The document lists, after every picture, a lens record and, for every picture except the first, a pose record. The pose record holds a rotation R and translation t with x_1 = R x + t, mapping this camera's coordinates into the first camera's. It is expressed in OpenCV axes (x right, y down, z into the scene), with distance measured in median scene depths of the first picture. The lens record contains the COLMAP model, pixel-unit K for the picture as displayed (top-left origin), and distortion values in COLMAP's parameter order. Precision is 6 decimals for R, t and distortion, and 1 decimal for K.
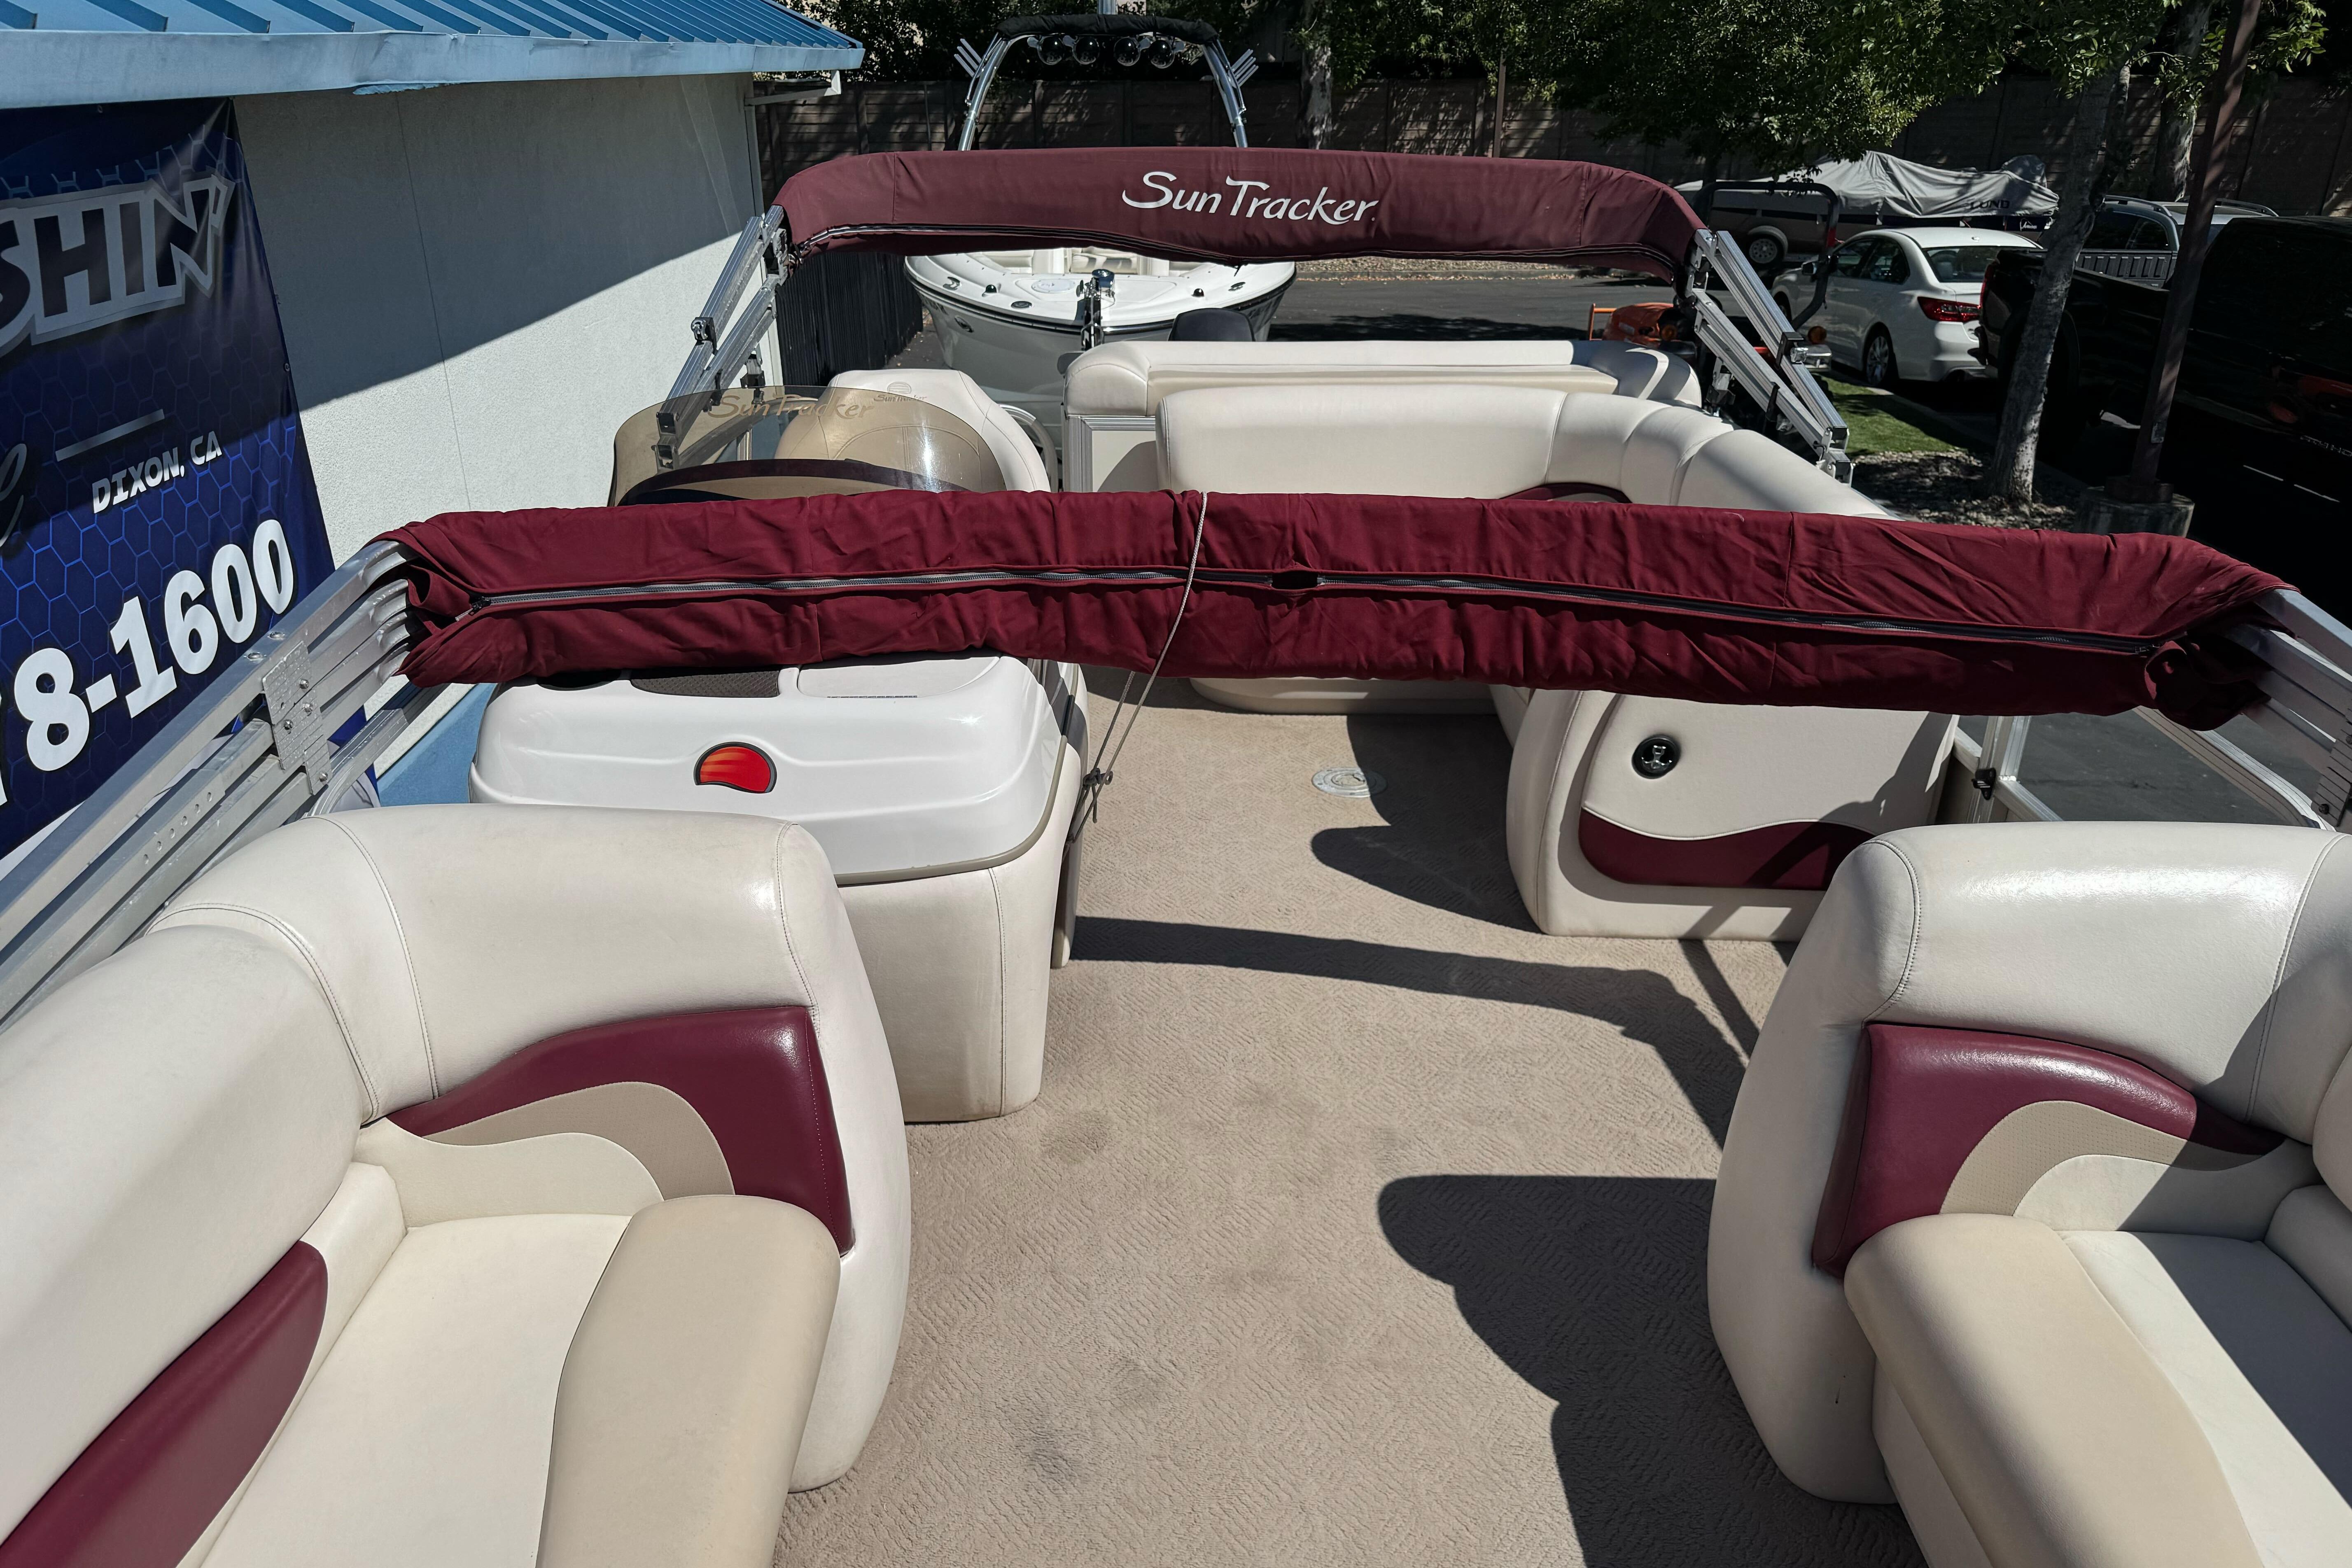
lens RADIAL K [[1712.0, 0, 1101.6], [0, 1712.0, 782.4], [0, 0, 1]] dist [0.037198, -0.001834]
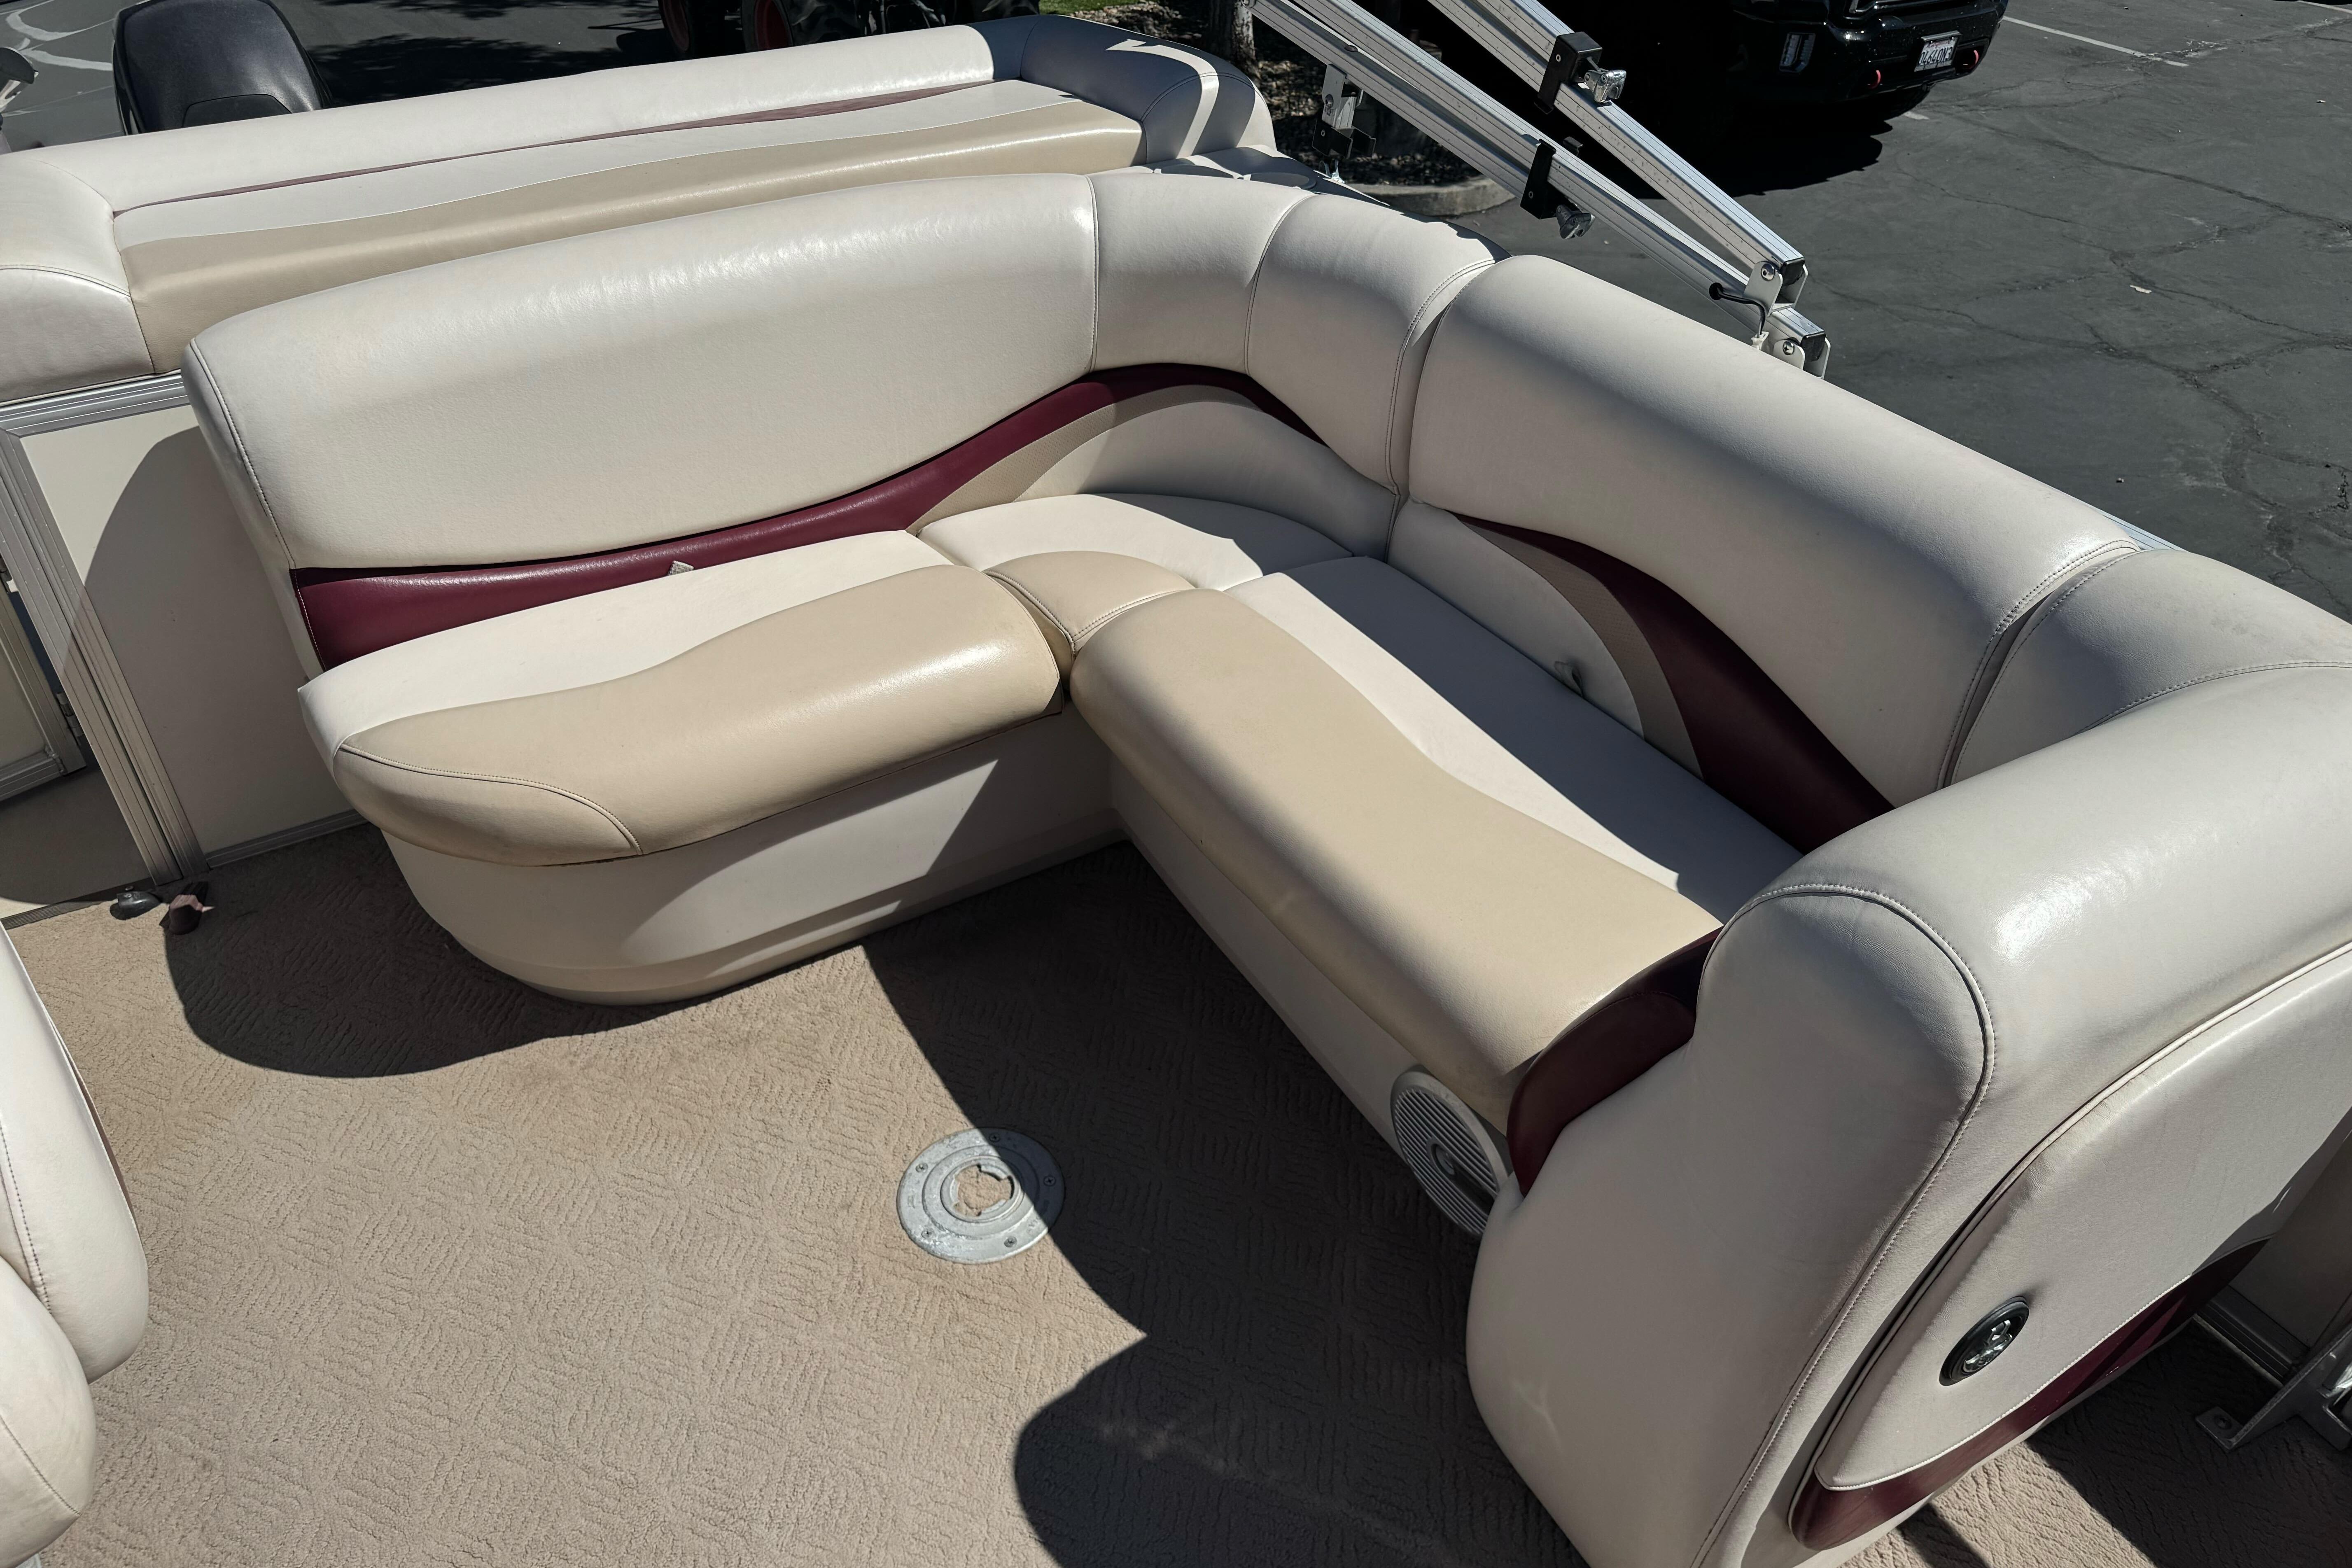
lens RADIAL K [[1719.7, 0, 1189.0], [0, 1719.7, 785.7], [0, 0, 1]] dist [0.063592, -0.072853]
pose [[0.841197, -0.322788, 0.433815, 0.022764], [0.209371, 0.934131, 0.289073, -0.203458], [-0.498550, -0.152339, 0.853370, 0.538368]]
